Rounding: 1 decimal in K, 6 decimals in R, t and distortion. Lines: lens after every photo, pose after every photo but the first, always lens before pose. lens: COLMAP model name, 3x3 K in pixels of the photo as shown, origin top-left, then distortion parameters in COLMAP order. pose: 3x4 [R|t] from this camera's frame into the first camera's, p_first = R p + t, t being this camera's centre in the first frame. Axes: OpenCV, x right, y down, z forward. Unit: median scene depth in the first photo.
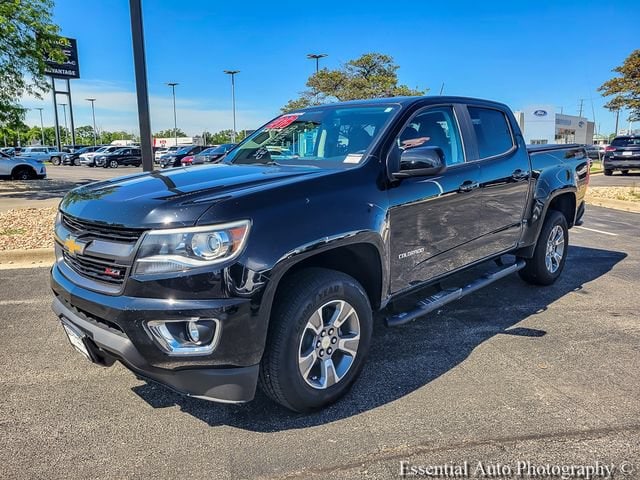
lens RADIAL K [[481.4, 0, 314.1], [0, 481.4, 240.3], [0, 0, 1]] dist [0.042840, -0.004454]
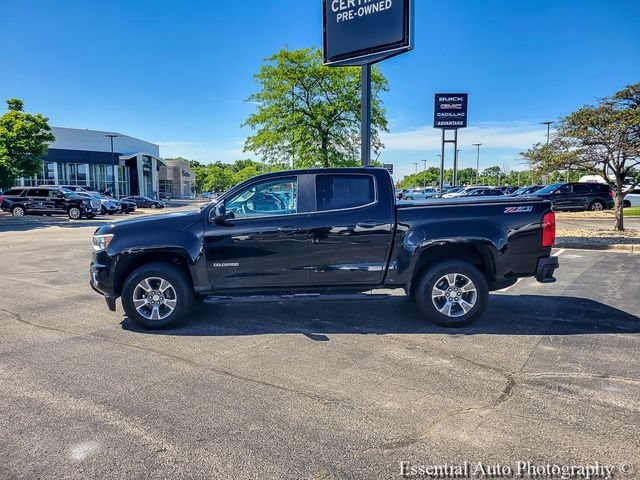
lens RADIAL K [[481.4, 0, 314.1], [0, 481.4, 240.3], [0, 0, 1]] dist [0.042840, -0.004454]
pose [[0.692877, 0.073314, -0.717319, 1.258328], [-0.127315, 0.991627, -0.021627, -0.049212], [0.709727, 0.106310, 0.696409, 0.001941]]
